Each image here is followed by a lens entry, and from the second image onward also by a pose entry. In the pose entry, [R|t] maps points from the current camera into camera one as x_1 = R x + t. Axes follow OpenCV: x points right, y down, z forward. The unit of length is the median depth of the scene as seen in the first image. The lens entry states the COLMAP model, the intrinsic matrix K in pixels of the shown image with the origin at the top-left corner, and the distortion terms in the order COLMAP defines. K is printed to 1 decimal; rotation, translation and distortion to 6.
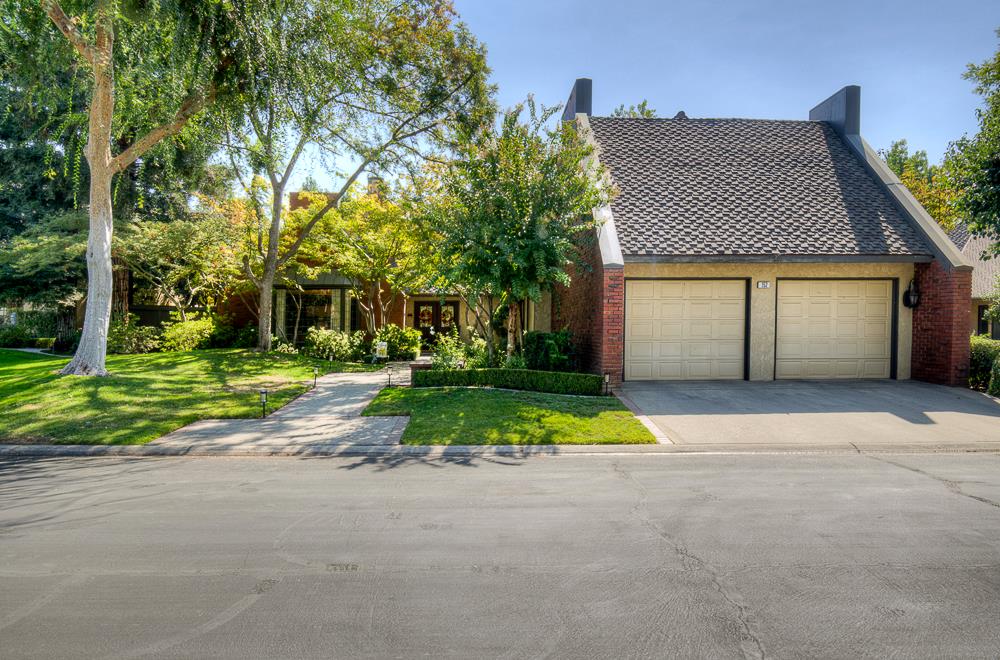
lens RADIAL K [[592.5, 0, 499.2], [0, 592.5, 333.5], [0, 0, 1]] dist [0.007647, -0.006194]
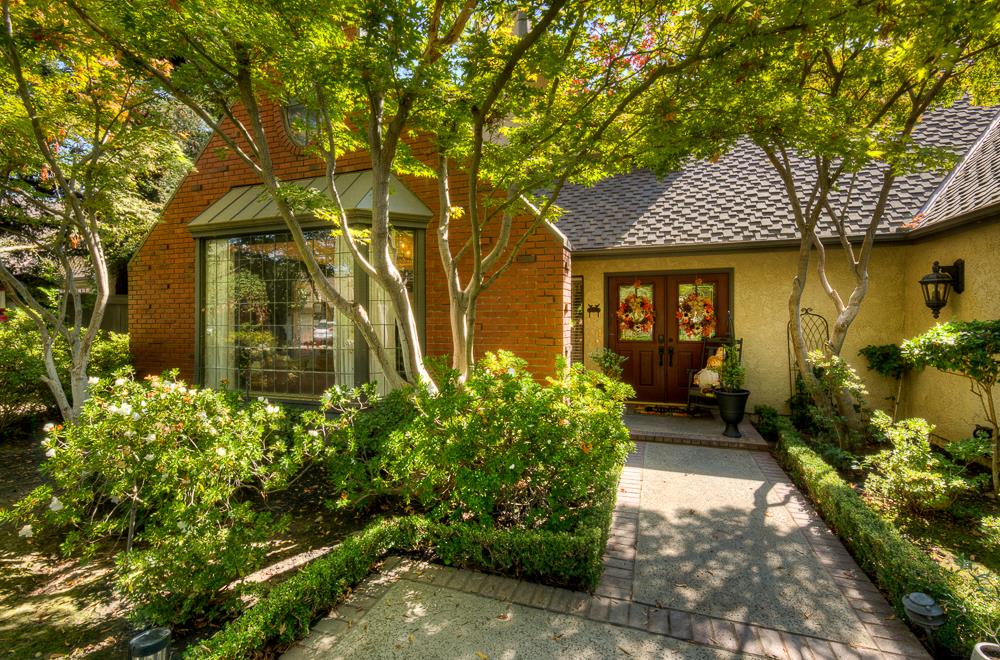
lens RADIAL K [[443.8, 0, 499.7], [0, 443.8, 324.5], [0, 0, 1]] dist [-0.000220, -0.001198]
pose [[0.921603, -0.004528, -0.388108, -0.091180], [0.004430, 0.999990, -0.001147, -0.020692], [0.388109, -0.000662, 0.921613, 0.687088]]
